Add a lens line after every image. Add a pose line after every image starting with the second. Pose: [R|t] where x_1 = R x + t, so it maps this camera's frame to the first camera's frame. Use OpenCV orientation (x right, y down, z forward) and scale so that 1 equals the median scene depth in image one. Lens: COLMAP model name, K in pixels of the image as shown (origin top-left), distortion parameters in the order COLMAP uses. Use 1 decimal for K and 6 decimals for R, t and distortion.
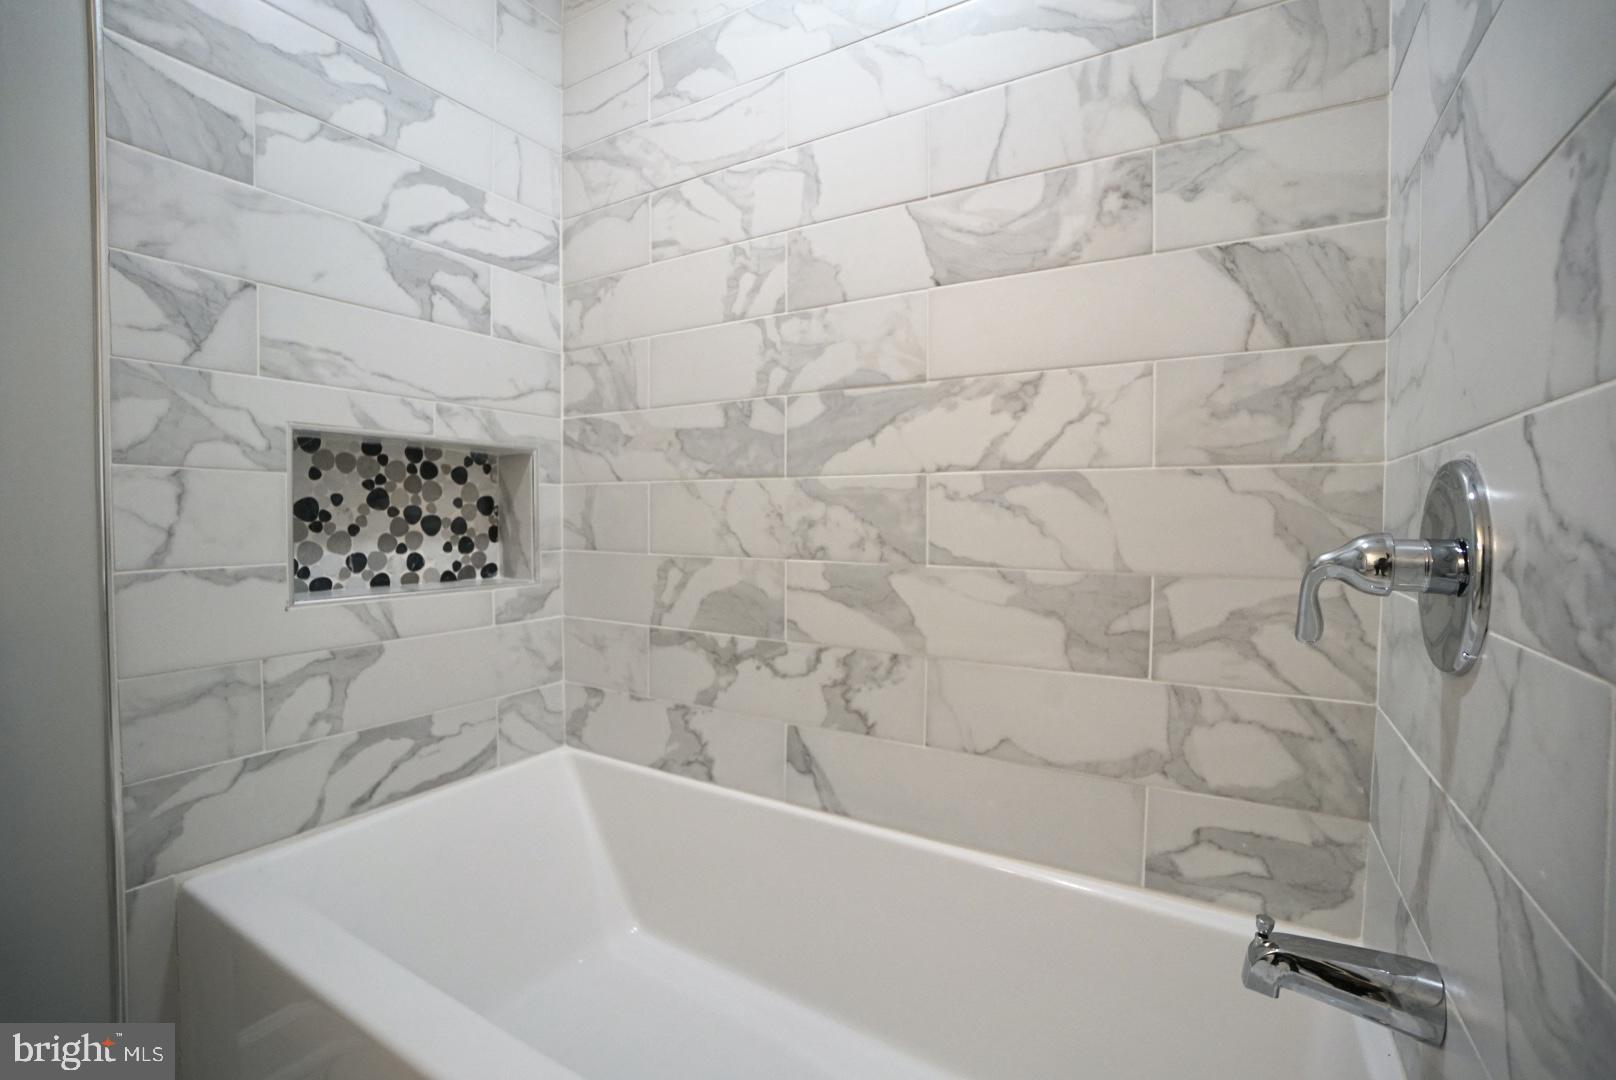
lens RADIAL K [[715.2, 0, 792.7], [0, 715.2, 531.7], [0, 0, 1]] dist [-0.060575, 0.020133]
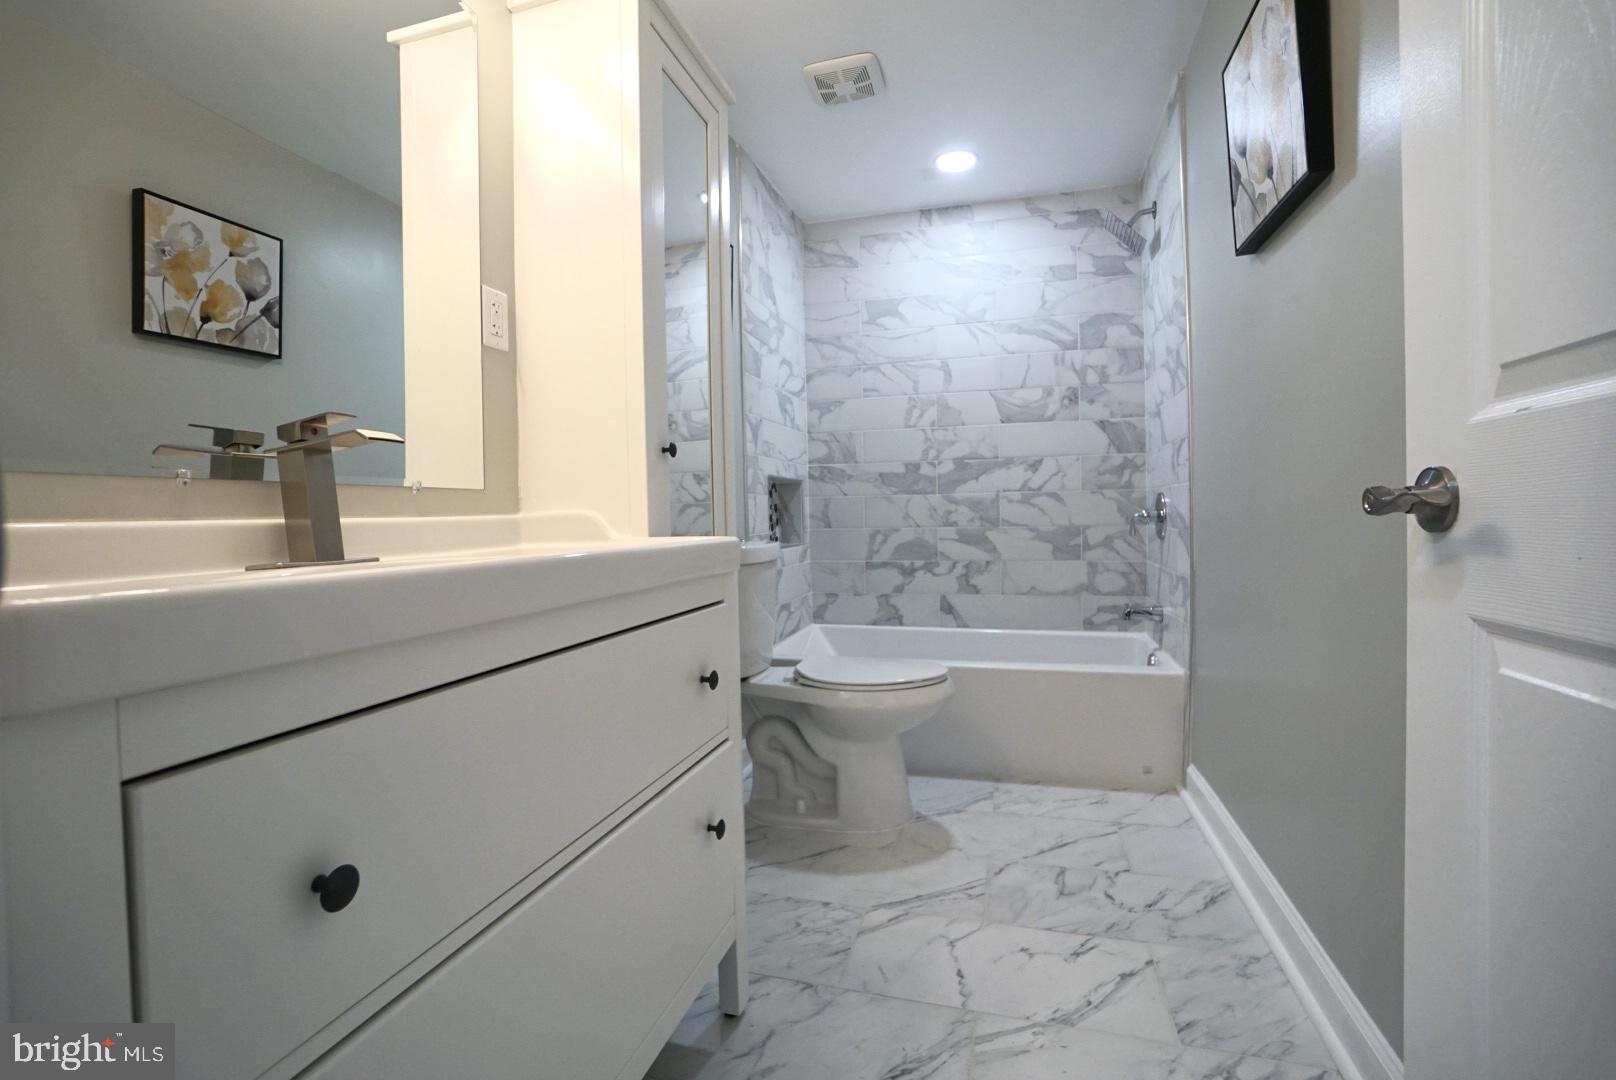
lens RADIAL K [[715.2, 0, 797.5], [0, 715.2, 531.3], [0, 0, 1]] dist [-0.060575, 0.020133]
pose [[0.968056, -0.025288, 0.249454, -1.125022], [0.026830, 0.999636, -0.002785, 0.047221], [-0.249293, 0.009389, 0.968383, -1.295419]]
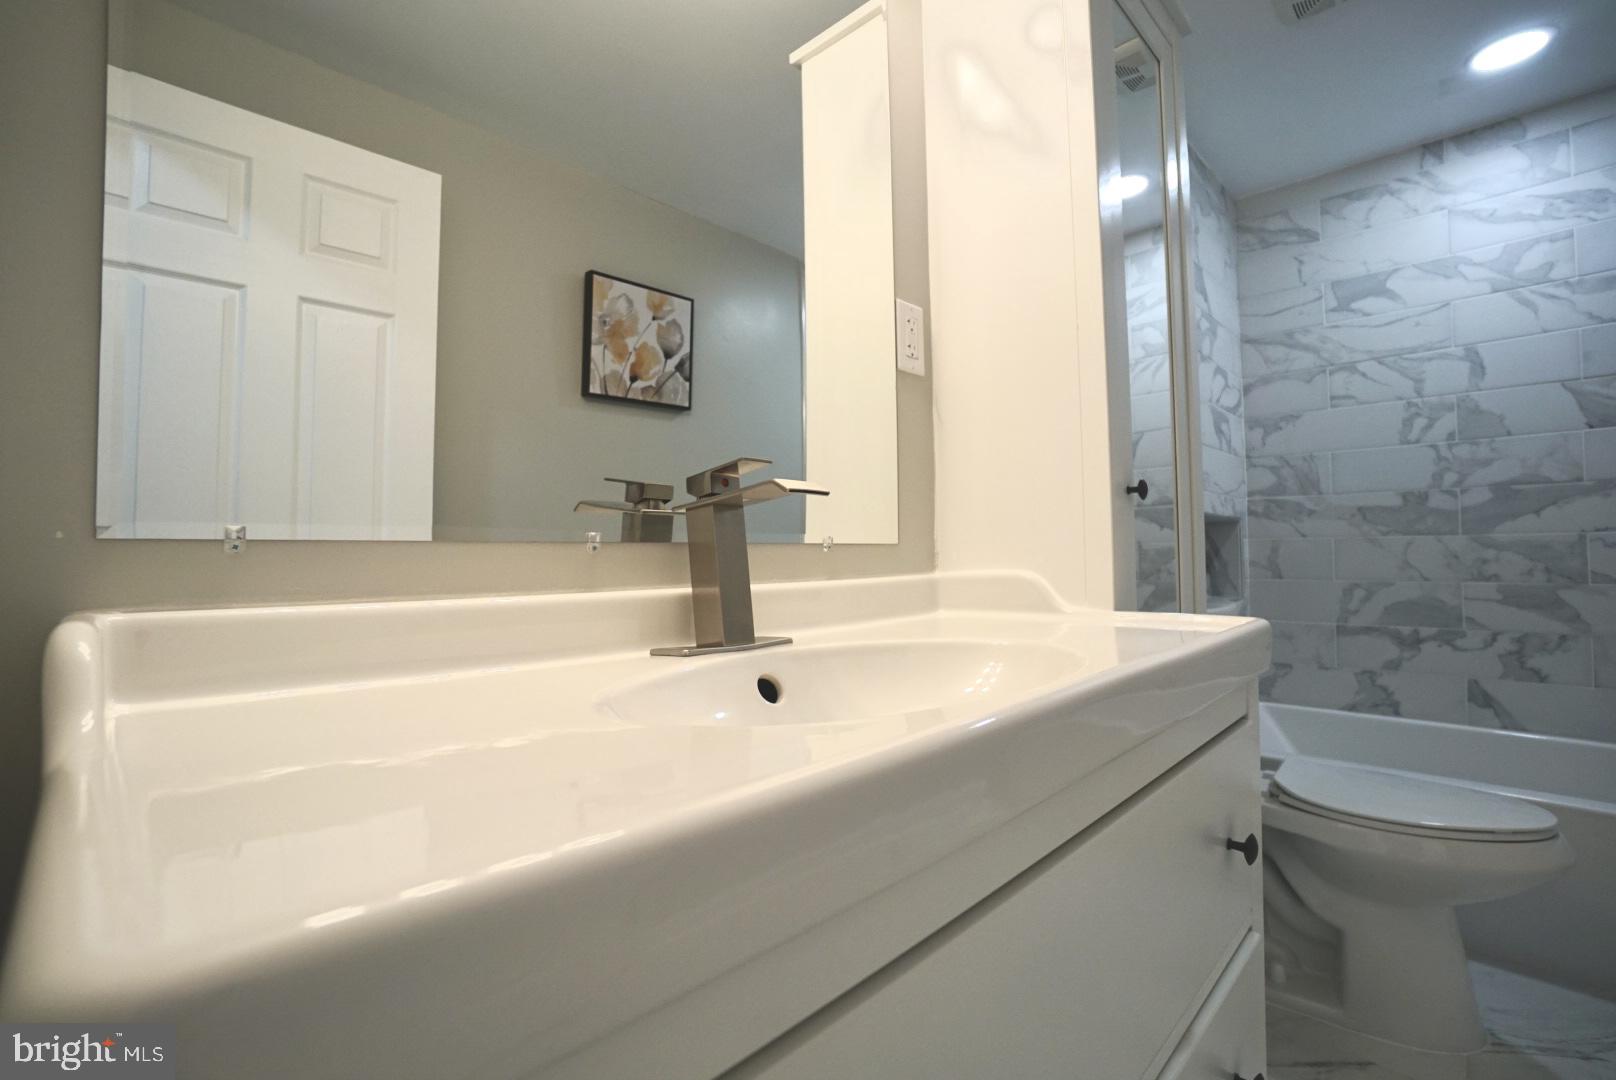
lens RADIAL K [[715.2, 0, 795.6], [0, 715.2, 532.5], [0, 0, 1]] dist [-0.060575, 0.020133]
pose [[0.972209, -0.016480, -0.233534, -1.230701], [0.003859, 0.998512, -0.054397, 0.002815], [0.234082, 0.051984, 0.970826, -1.037676]]
